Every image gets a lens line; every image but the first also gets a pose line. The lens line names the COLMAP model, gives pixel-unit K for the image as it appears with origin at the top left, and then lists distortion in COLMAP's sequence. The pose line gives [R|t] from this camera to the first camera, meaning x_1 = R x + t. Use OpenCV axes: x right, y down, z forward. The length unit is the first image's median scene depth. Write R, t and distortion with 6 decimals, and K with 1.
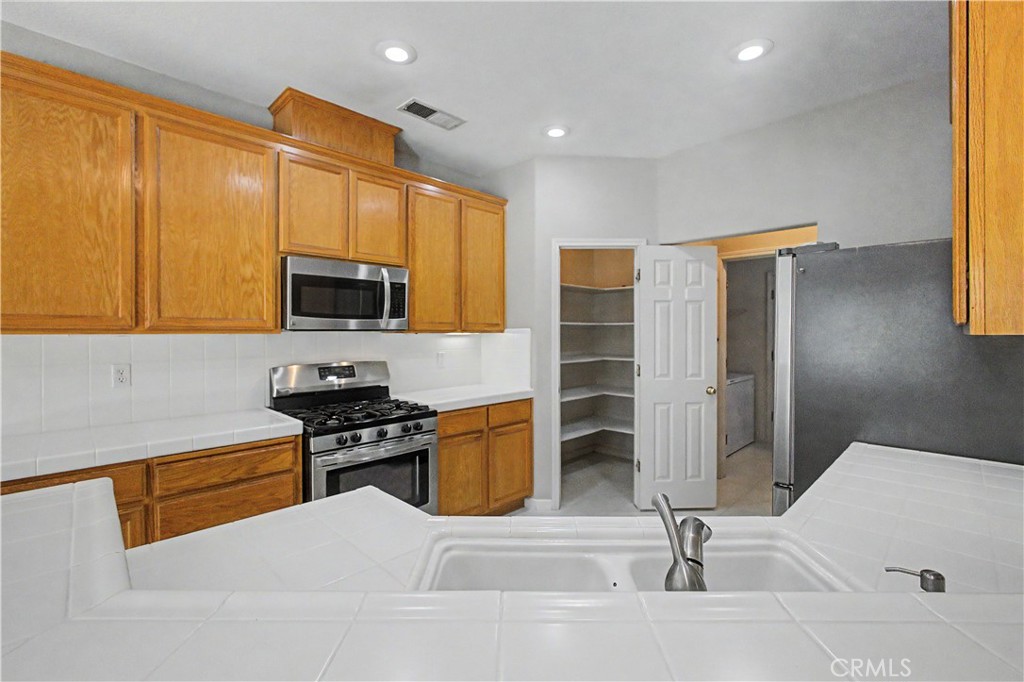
lens RADIAL K [[447.7, 0, 513.7], [0, 447.7, 335.6], [0, 0, 1]] dist [-0.001257, 0.000041]
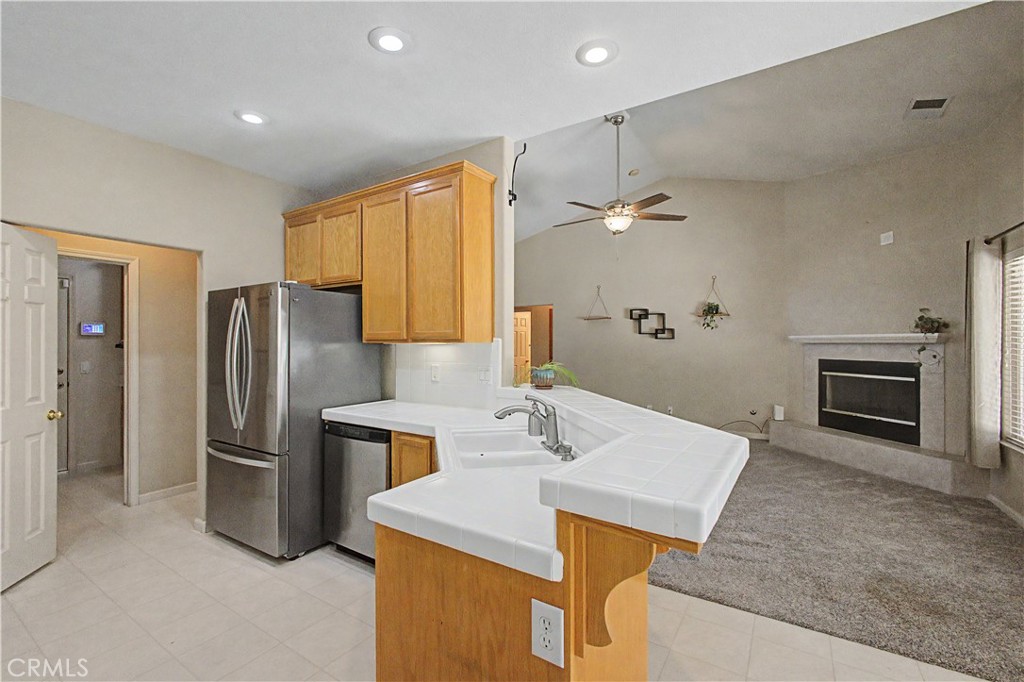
lens RADIAL K [[441.8, 0, 508.9], [0, 441.8, 341.5], [0, 0, 1]] dist [-0.003453, 0.000452]
pose [[-0.212117, 0.005084, 0.977231, -0.623224], [0.011104, 0.999934, -0.002792, 0.000381], [-0.977181, 0.010259, -0.212159, 0.431183]]
